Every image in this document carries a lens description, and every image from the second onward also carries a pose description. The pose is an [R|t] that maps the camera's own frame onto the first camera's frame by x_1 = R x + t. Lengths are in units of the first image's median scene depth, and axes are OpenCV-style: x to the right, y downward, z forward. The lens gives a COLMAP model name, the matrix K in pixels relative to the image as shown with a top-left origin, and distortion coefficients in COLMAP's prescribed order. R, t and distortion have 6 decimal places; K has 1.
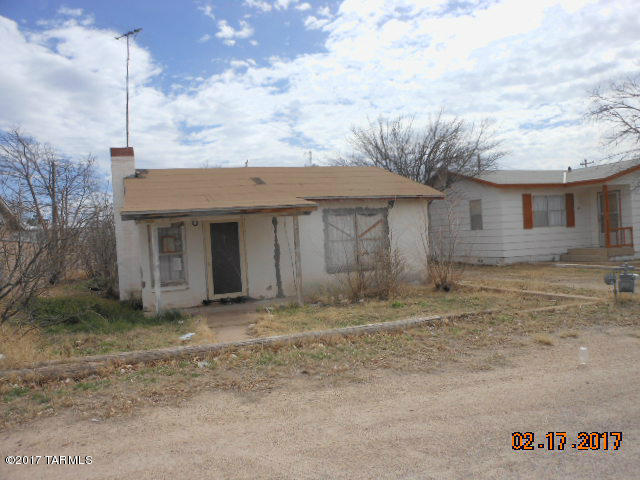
lens RADIAL K [[526.7, 0, 318.3], [0, 526.7, 240.0], [0, 0, 1]] dist [0.001198, 0.015174]
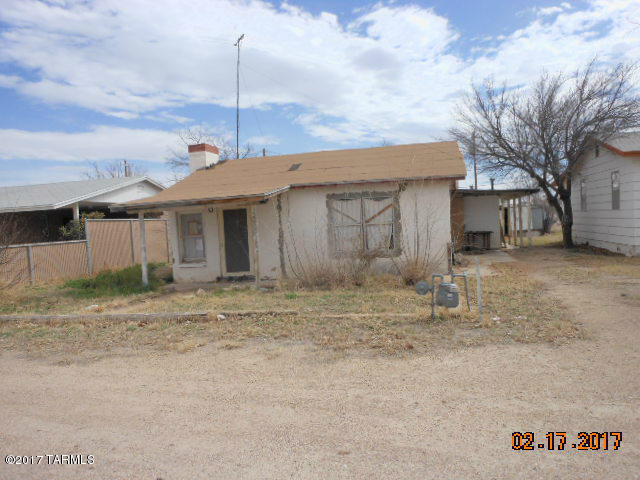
lens RADIAL K [[526.7, 0, 318.3], [0, 526.7, 240.0], [0, 0, 1]] dist [0.001198, 0.015174]
pose [[0.851360, 0.030645, -0.523686, 0.532526], [0.001693, 0.998126, 0.061161, -0.033800], [0.524579, -0.052956, 0.849713, 0.131019]]
